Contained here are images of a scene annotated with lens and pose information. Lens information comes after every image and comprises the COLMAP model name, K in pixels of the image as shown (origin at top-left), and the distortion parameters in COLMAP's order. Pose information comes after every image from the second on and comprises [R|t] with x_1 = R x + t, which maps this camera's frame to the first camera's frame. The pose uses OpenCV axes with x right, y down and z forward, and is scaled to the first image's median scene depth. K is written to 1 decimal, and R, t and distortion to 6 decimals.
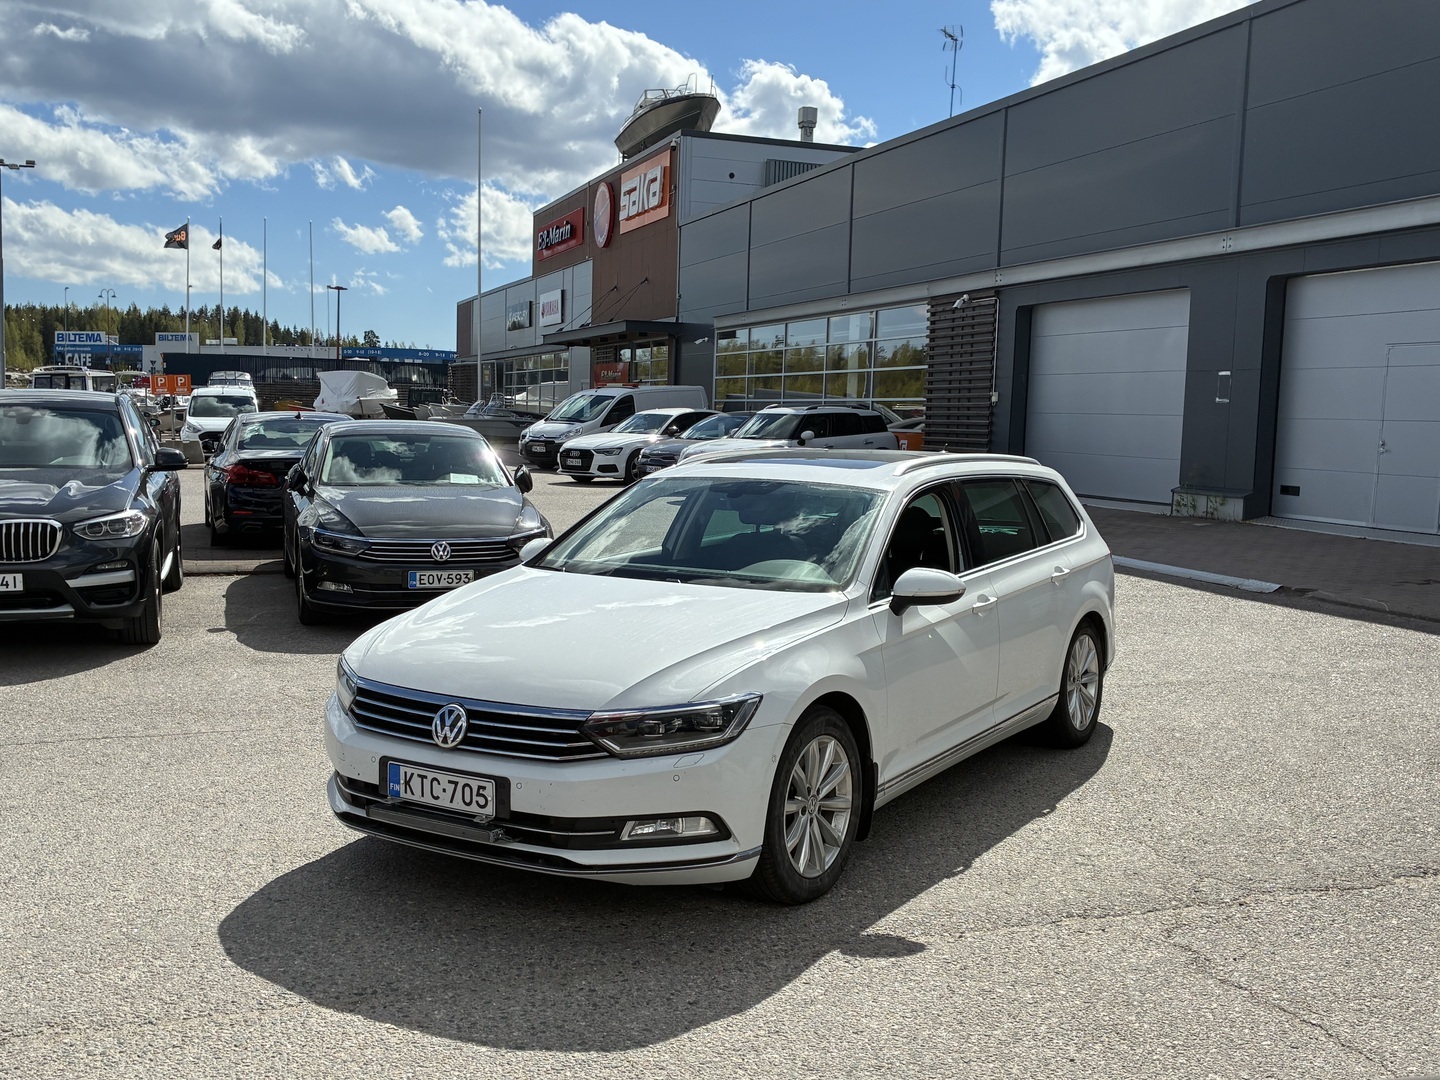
lens RADIAL K [[1487.0, 0, 719.4], [0, 1487.0, 586.1], [0, 0, 1]] dist [0.089567, -0.369146]
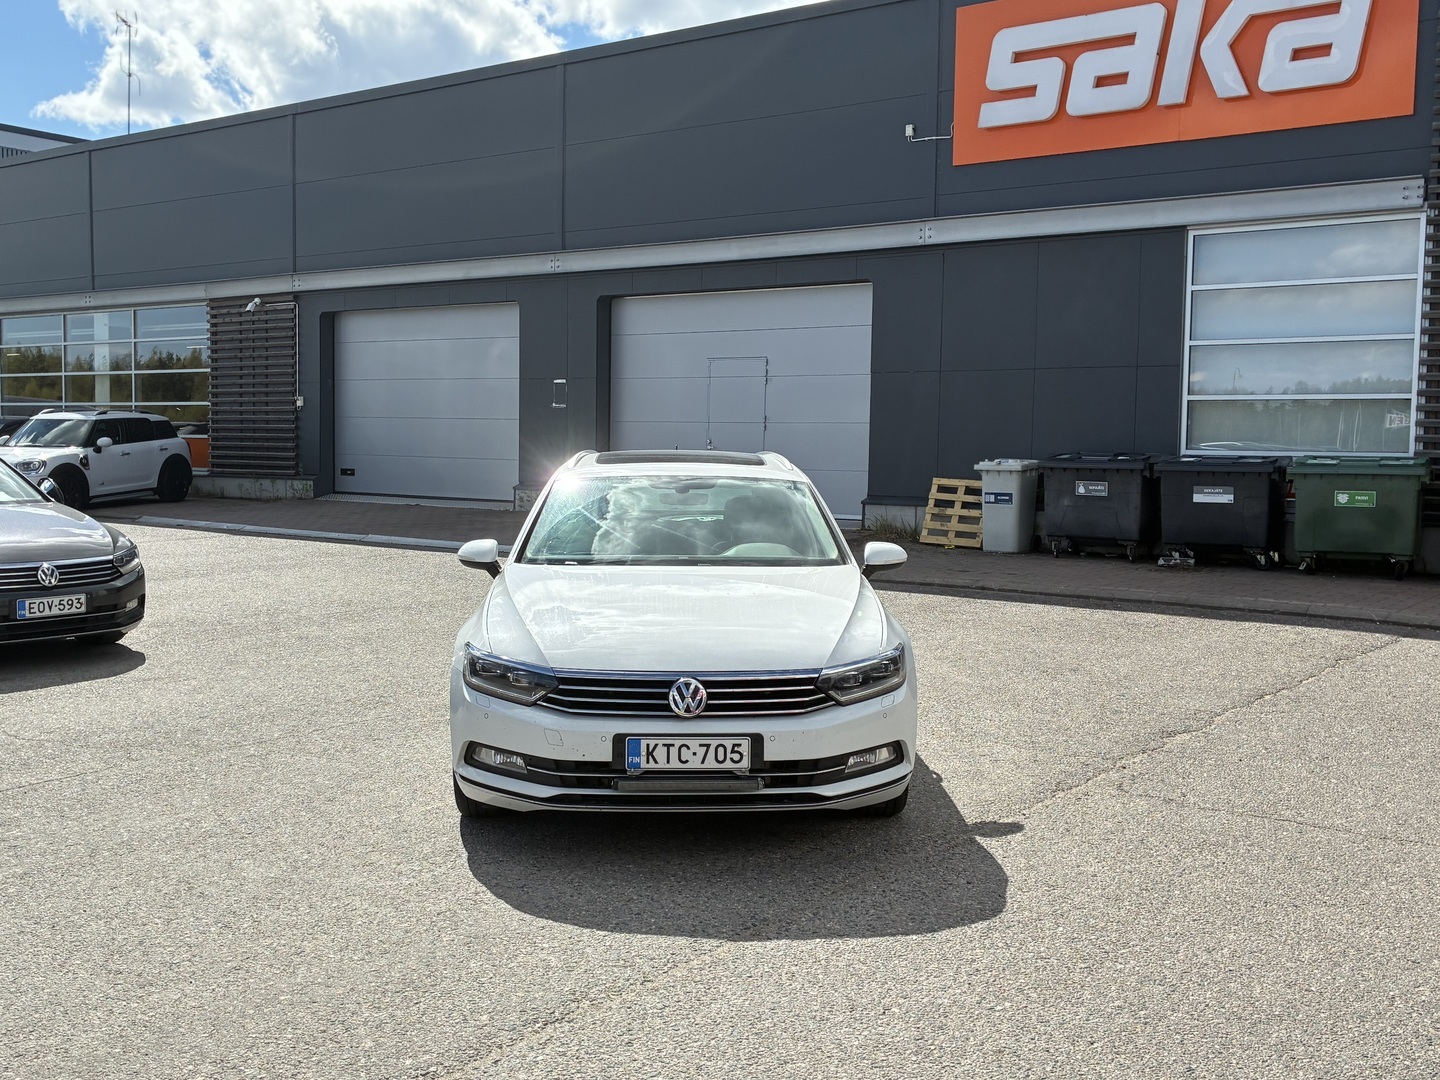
lens RADIAL K [[1502.5, 0, 720.0], [0, 1502.5, 540.0], [0, 0, 1]] dist [0.104867, -0.299164]
pose [[0.832472, -0.053378, 0.551490, -0.773255], [0.071876, 0.997342, -0.011964, -0.009872], [-0.549385, 0.049599, 0.834096, 0.026998]]
